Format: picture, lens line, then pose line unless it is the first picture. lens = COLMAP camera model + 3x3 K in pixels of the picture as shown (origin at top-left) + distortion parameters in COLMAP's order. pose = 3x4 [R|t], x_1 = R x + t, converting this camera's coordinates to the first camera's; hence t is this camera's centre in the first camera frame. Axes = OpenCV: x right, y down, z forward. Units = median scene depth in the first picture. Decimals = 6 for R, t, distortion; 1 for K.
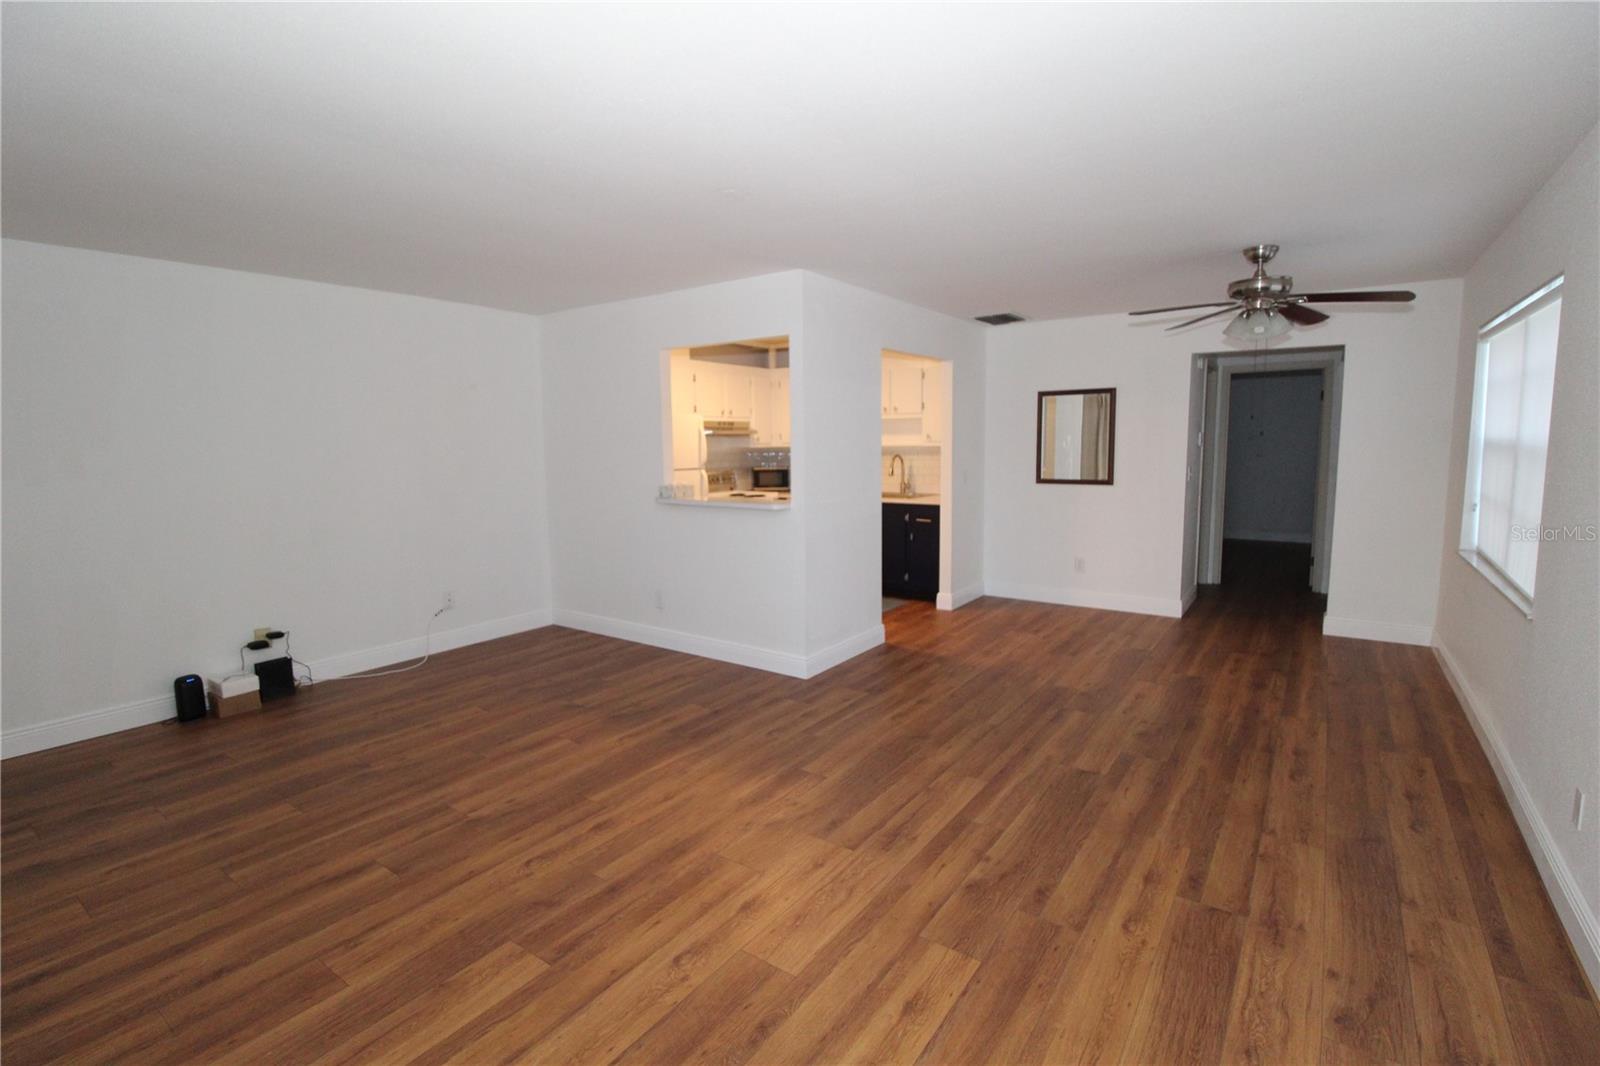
lens RADIAL K [[739.5, 0, 801.2], [0, 739.5, 528.7], [0, 0, 1]] dist [-0.016155, -0.000510]
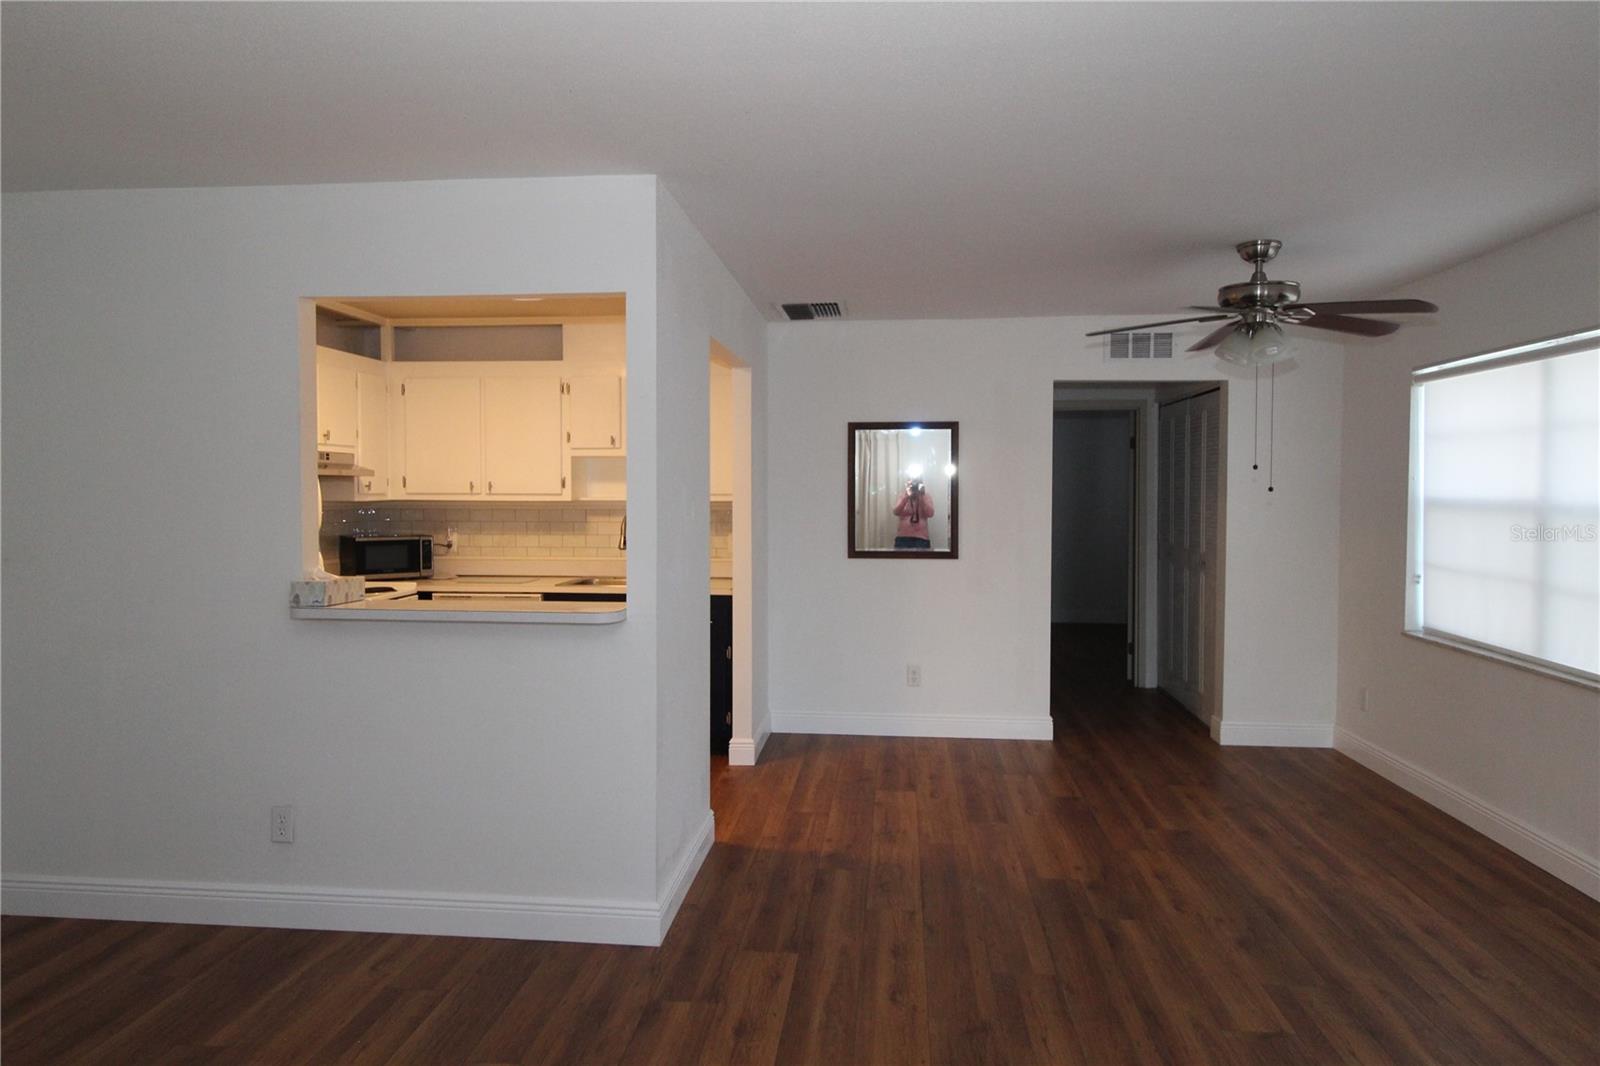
lens RADIAL K [[1035.2, 0, 800.0], [0, 1035.2, 533.0], [0, 0, 1]] dist [0.004455, -0.001393]
pose [[0.866093, -0.006865, 0.499836, -0.298708], [0.045811, 0.996788, -0.065690, -0.038072], [-0.497780, 0.079792, 0.863625, 0.326884]]
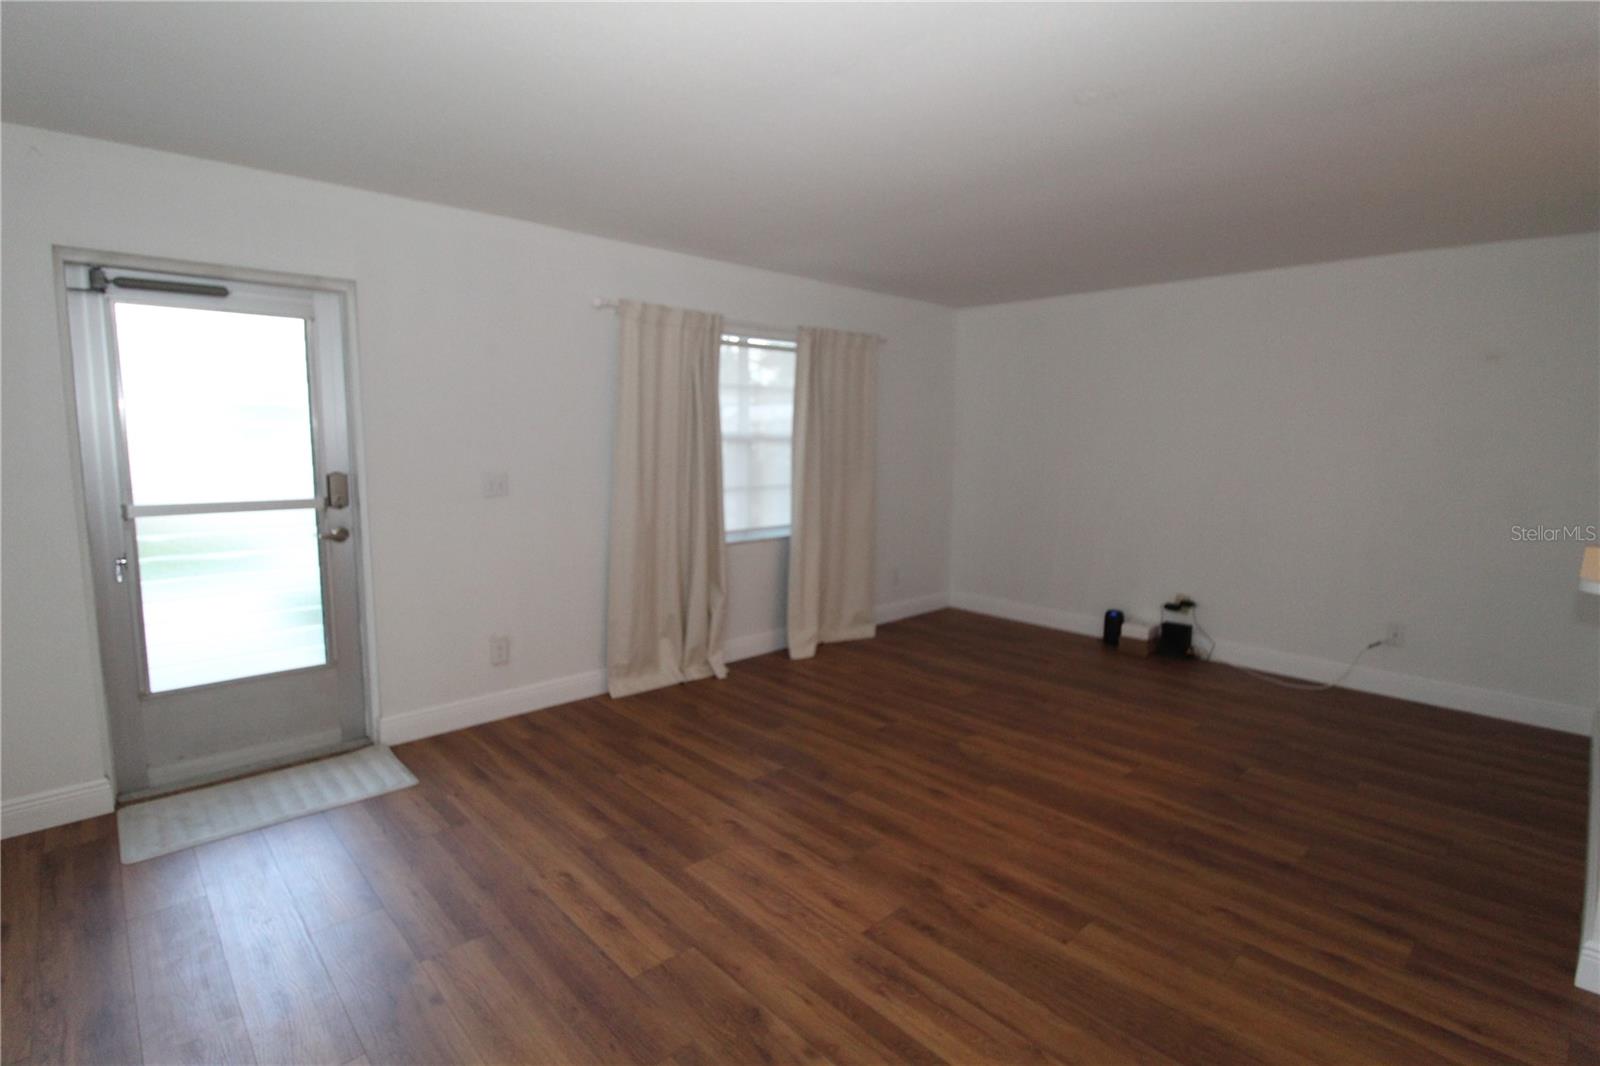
lens RADIAL K [[759.3, 0, 795.5], [0, 759.3, 525.1], [0, 0, 1]] dist [-0.003826, -0.011329]
pose [[-0.194676, 0.130252, -0.972181, 0.540668], [-0.126291, 0.979566, 0.156531, -0.082933], [0.972703, 0.153250, -0.174248, 0.644246]]
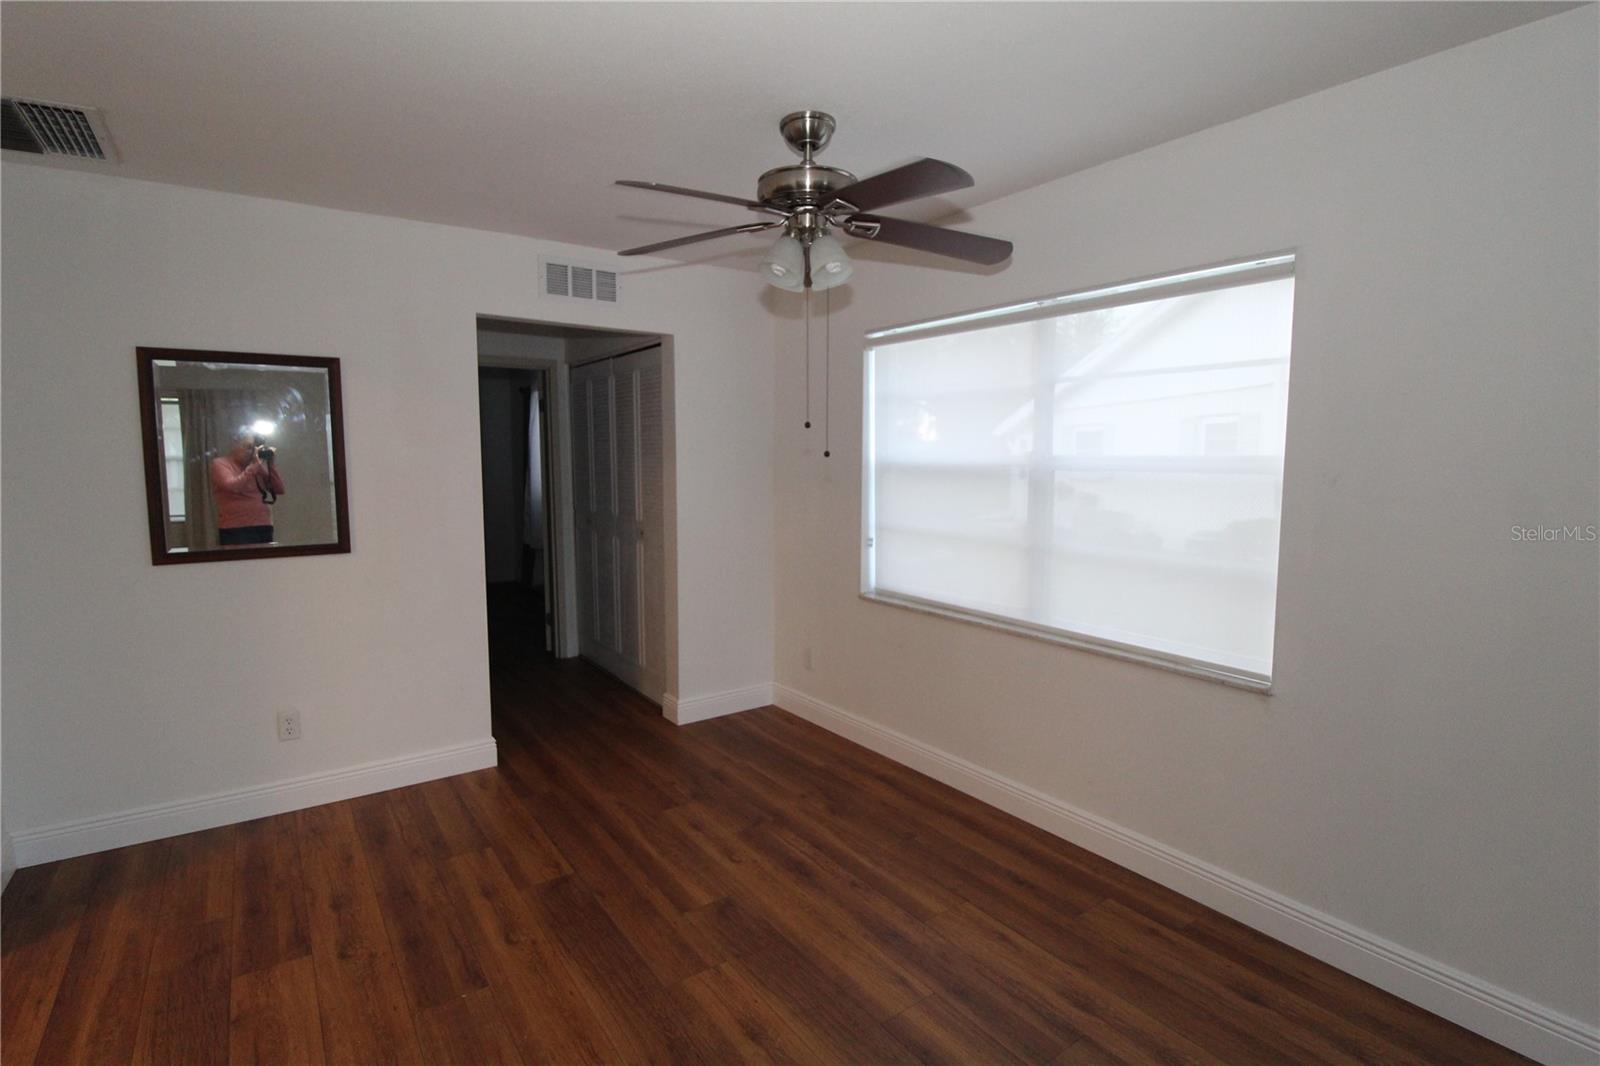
lens RADIAL K [[759.3, 0, 795.5], [0, 759.3, 525.1], [0, 0, 1]] dist [-0.003826, -0.011329]
pose [[0.325266, -0.074263, 0.942702, 0.055964], [0.106141, 0.993479, 0.041641, -0.099418], [-0.939647, 0.086515, 0.331027, 0.807428]]
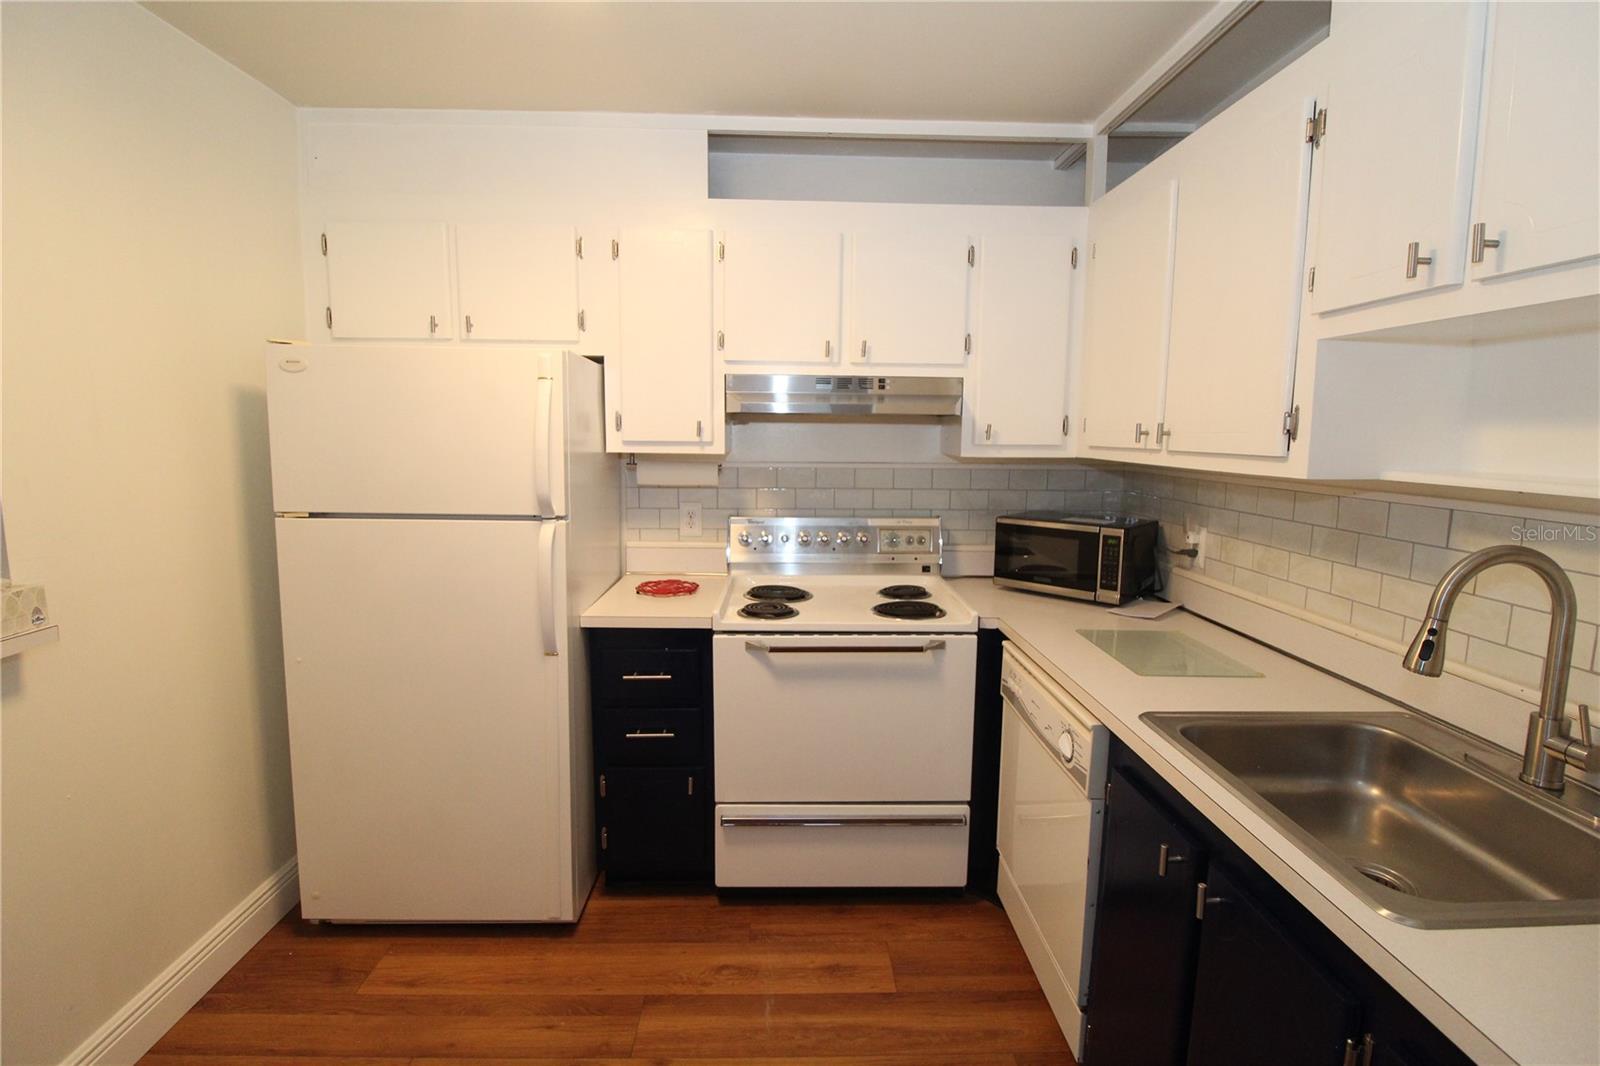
lens RADIAL K [[739.5, 0, 801.2], [0, 739.5, 528.7], [0, 0, 1]] dist [-0.016155, -0.000510]
pose [[0.601308, 0.122959, -0.789500, 0.273494], [-0.112019, 0.991303, 0.069071, -0.166458], [0.791126, 0.046905, 0.609852, 1.337497]]
